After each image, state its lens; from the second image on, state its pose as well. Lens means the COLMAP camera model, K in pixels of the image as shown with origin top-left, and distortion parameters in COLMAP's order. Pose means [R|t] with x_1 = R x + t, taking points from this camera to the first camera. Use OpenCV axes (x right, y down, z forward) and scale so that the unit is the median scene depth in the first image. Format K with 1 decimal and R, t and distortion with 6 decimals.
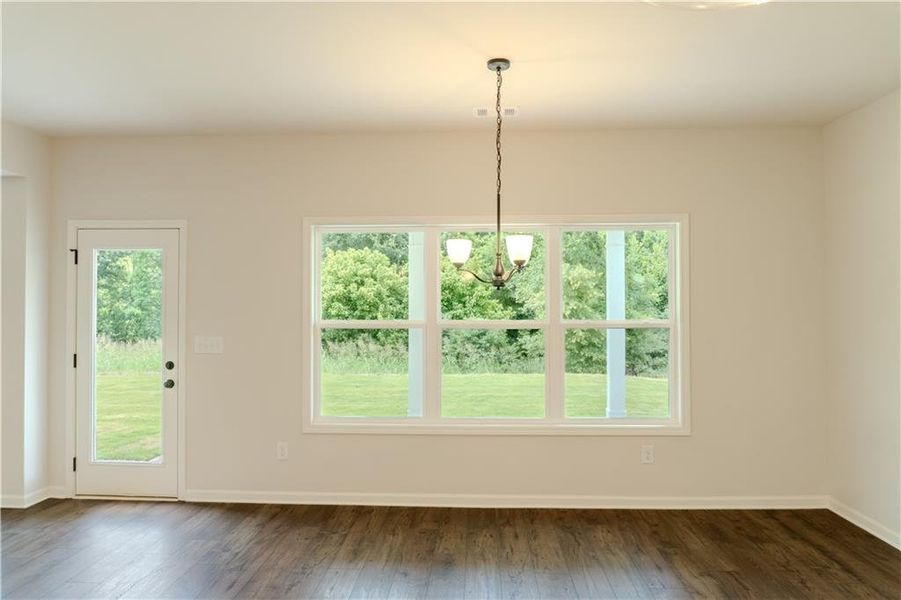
lens RADIAL K [[608.2, 0, 449.0], [0, 608.2, 303.8], [0, 0, 1]] dist [-0.022075, -0.000982]
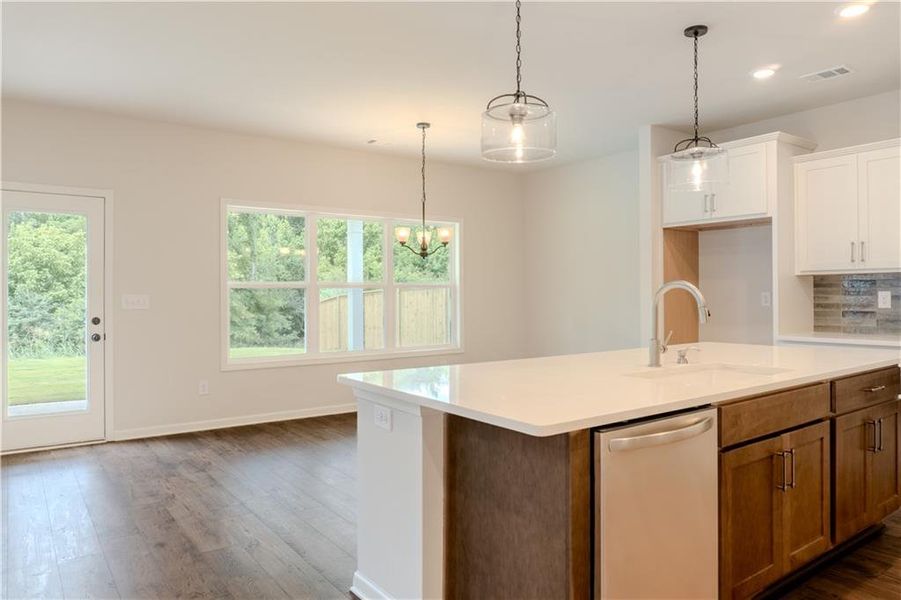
lens RADIAL K [[610.3, 0, 447.9], [0, 610.3, 293.5], [0, 0, 1]] dist [-0.023909, -0.002388]
pose [[0.783254, -0.001837, 0.621699, -0.645443], [-0.002716, 0.999976, 0.006376, 0.043069], [-0.621696, -0.006682, 0.783230, -0.262492]]
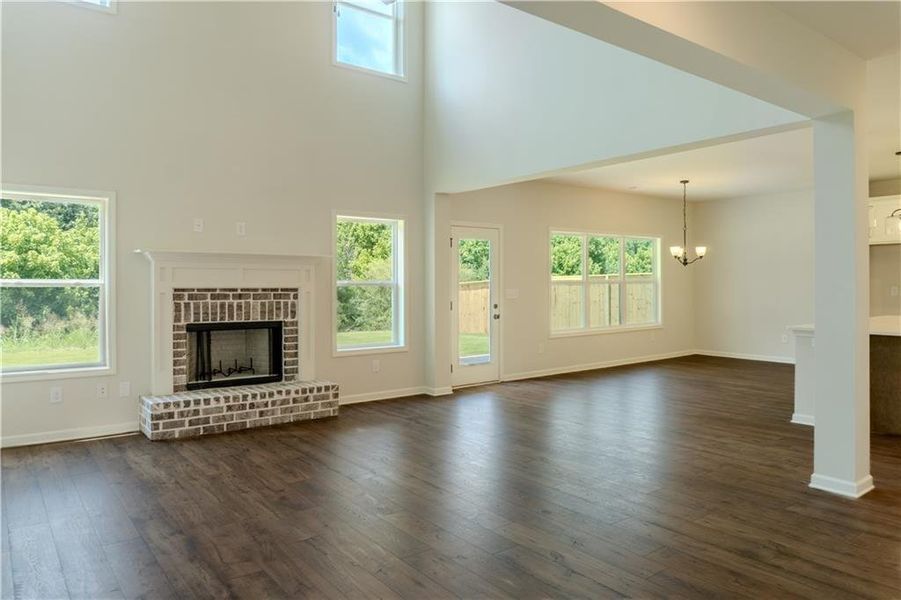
lens RADIAL K [[616.6, 0, 453.5], [0, 616.6, 282.1], [0, 0, 1]] dist [-0.013482, -0.007647]
pose [[0.757579, 0.000586, 0.652743, -1.724256], [-0.004954, 0.999976, 0.004853, 0.026896], [-0.652724, -0.006910, 0.757564, -0.274284]]
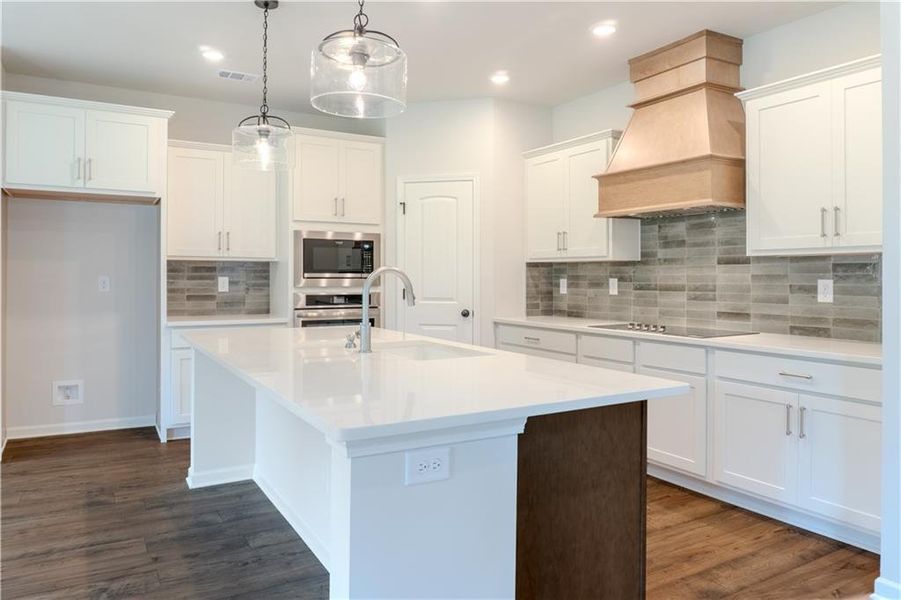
lens RADIAL K [[621.7, 0, 444.4], [0, 621.7, 281.4], [0, 0, 1]] dist [-0.027619, 0.000823]
pose [[-0.540298, -0.004819, 0.841460, -0.664617], [-0.013902, 0.999898, -0.003200, 0.050171], [-0.841359, -0.013427, -0.540310, 0.357795]]
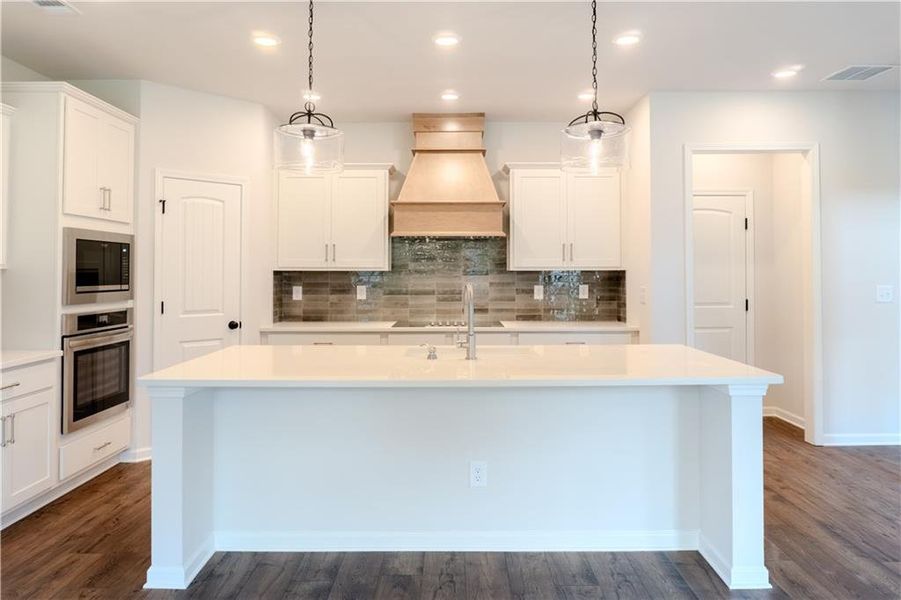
lens RADIAL K [[618.7, 0, 450.2], [0, 618.7, 260.7], [0, 0, 1]] dist [-0.019880, 0.000100]
pose [[-0.999111, 0.002920, -0.042055, -0.047102], [0.004400, 0.999373, -0.035143, 0.032235], [0.041926, -0.035296, -0.998497, 0.796861]]
